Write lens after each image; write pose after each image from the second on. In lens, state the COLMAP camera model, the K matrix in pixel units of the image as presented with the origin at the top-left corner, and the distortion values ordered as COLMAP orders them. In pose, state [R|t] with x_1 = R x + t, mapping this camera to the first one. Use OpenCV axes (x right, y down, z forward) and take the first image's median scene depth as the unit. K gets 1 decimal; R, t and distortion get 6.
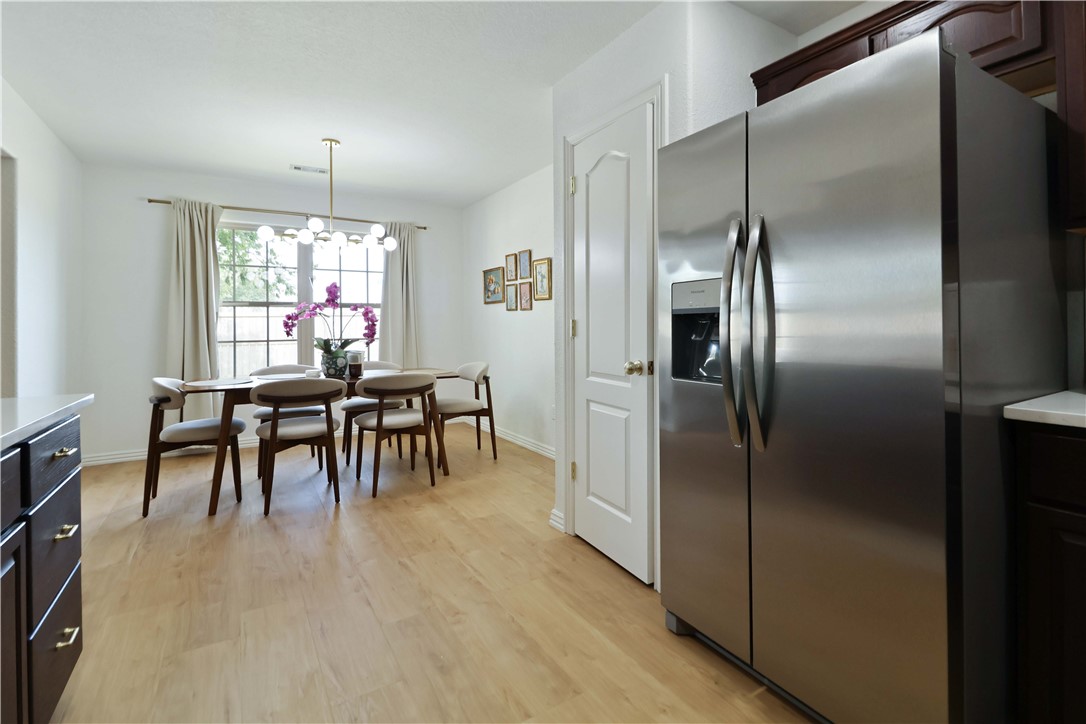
lens RADIAL K [[500.0, 0, 545.6], [0, 500.0, 327.1], [0, 0, 1]] dist [0.001800, -0.000155]
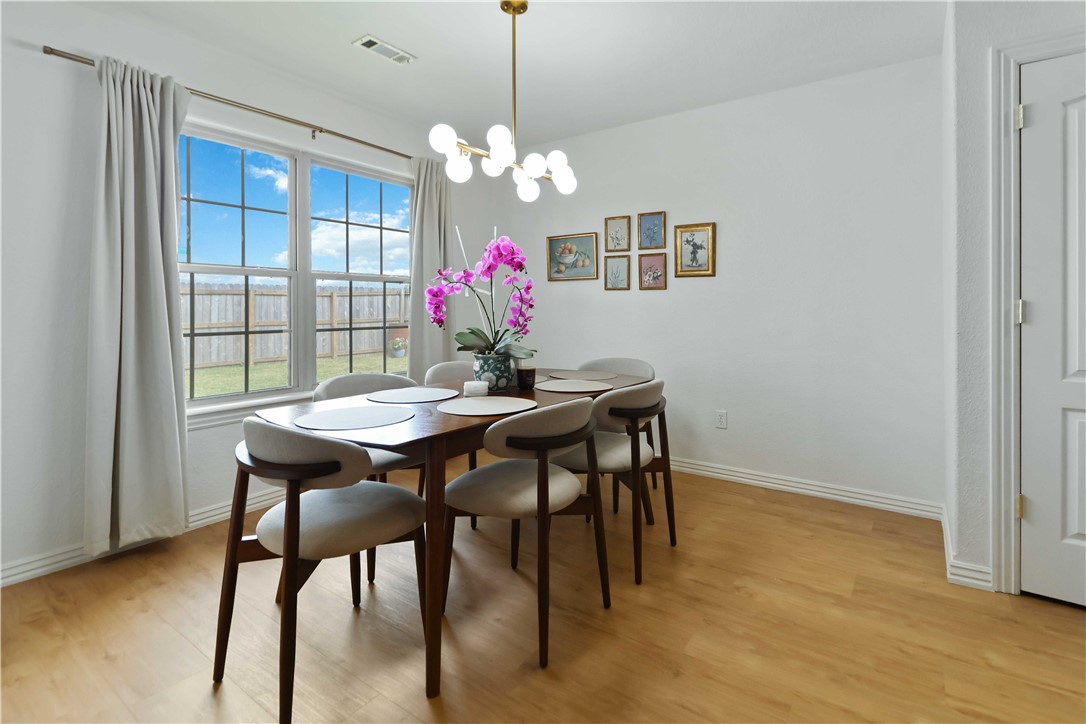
lens RADIAL K [[513.1, 0, 547.2], [0, 513.1, 309.2], [0, 0, 1]] dist [-0.005675, -0.001505]
pose [[0.922965, 0.008671, 0.384786, -0.618723], [-0.005125, 0.999934, -0.010240, 0.007470], [-0.384850, 0.007479, 0.922949, 0.408049]]
